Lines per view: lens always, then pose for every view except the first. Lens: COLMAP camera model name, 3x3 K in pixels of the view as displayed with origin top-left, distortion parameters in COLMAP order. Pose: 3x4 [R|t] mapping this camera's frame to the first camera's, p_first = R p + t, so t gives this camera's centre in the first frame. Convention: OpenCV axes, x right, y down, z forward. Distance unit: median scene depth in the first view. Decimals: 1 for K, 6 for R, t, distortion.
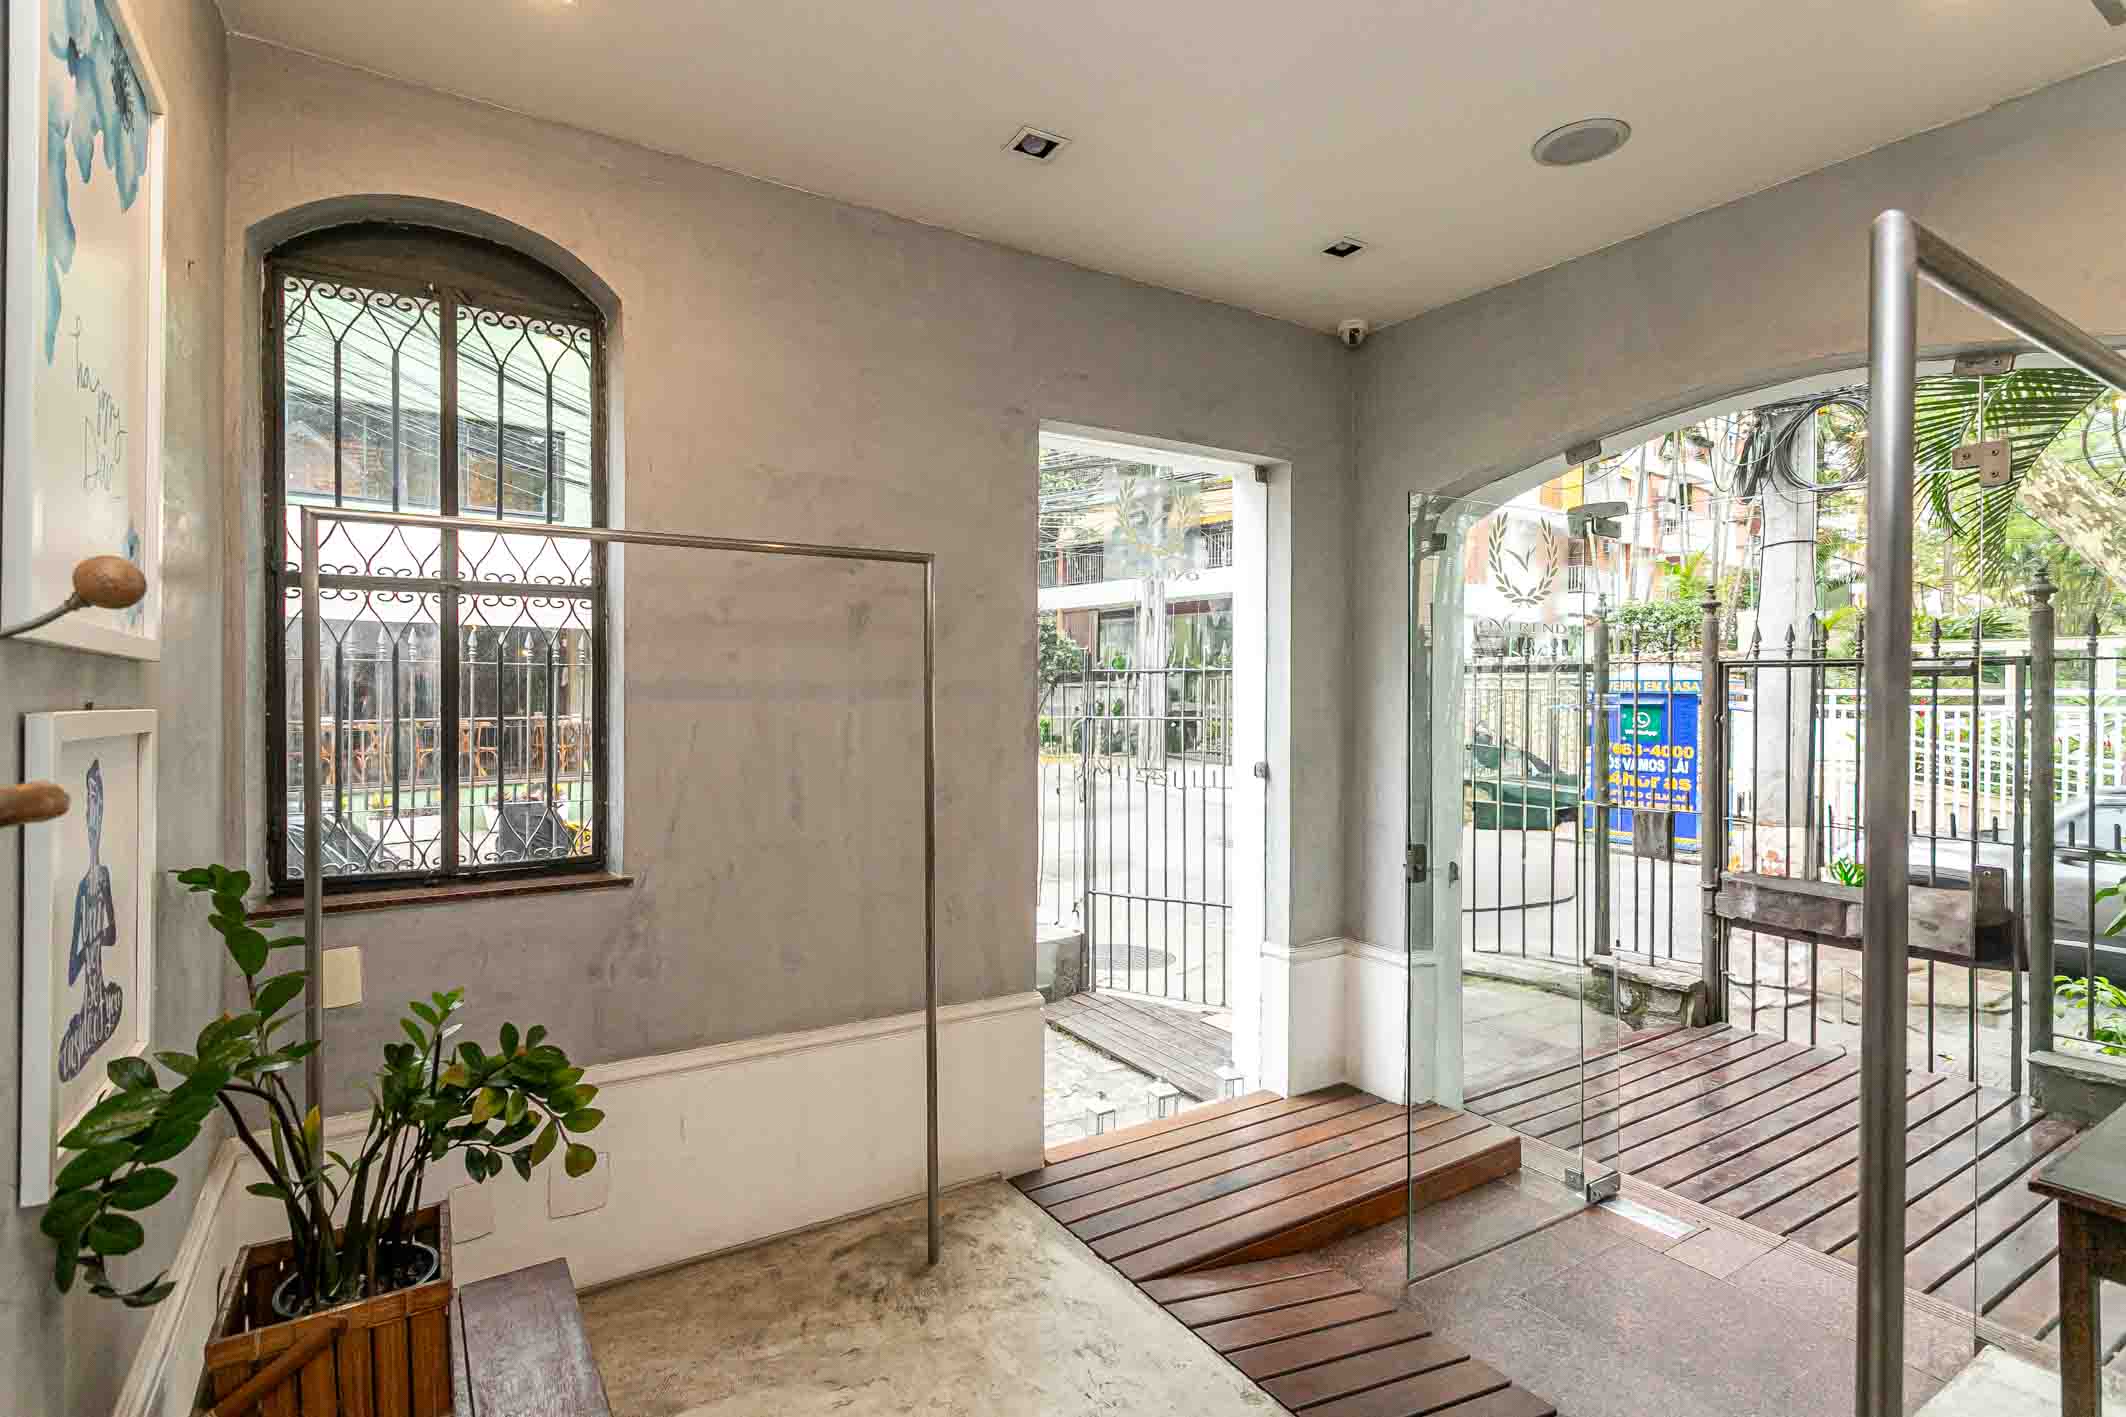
lens RADIAL K [[1002.3, 0, 1071.6], [0, 1002.3, 697.5], [0, 0, 1]] dist [0.001535, 0.000622]
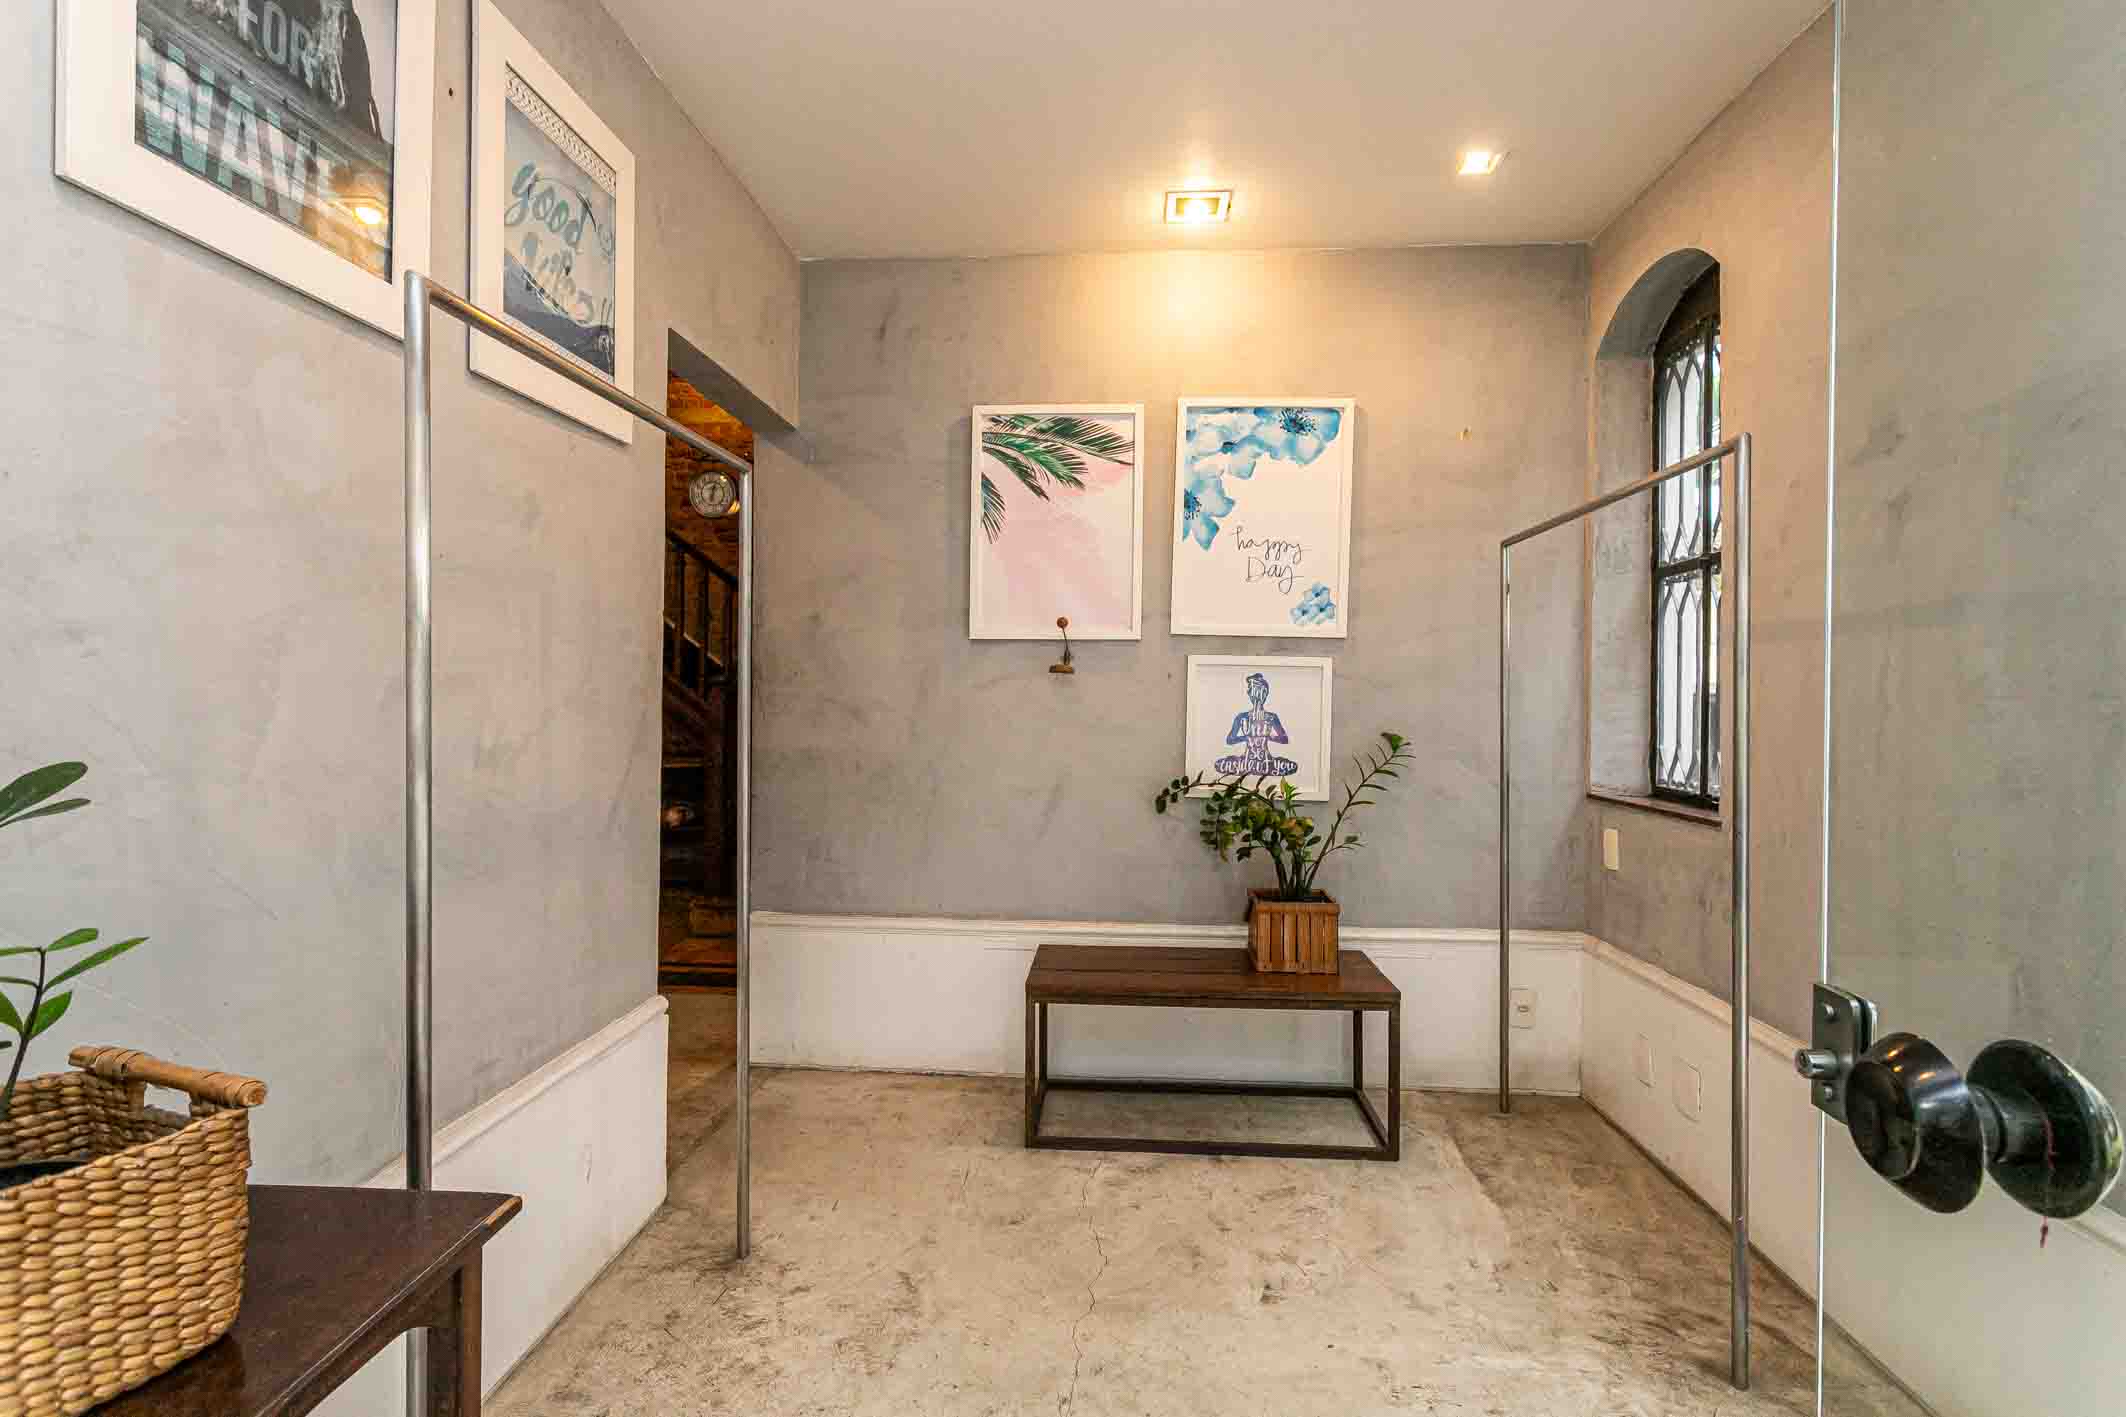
lens RADIAL K [[1002.3, 0, 1071.6], [0, 1002.3, 697.5], [0, 0, 1]] dist [0.001535, 0.000622]
pose [[-0.587089, -0.007848, -0.809485, 0.827849], [-0.018271, 0.999827, 0.003559, 0.063612], [0.809316, 0.016880, -0.587130, 1.118251]]
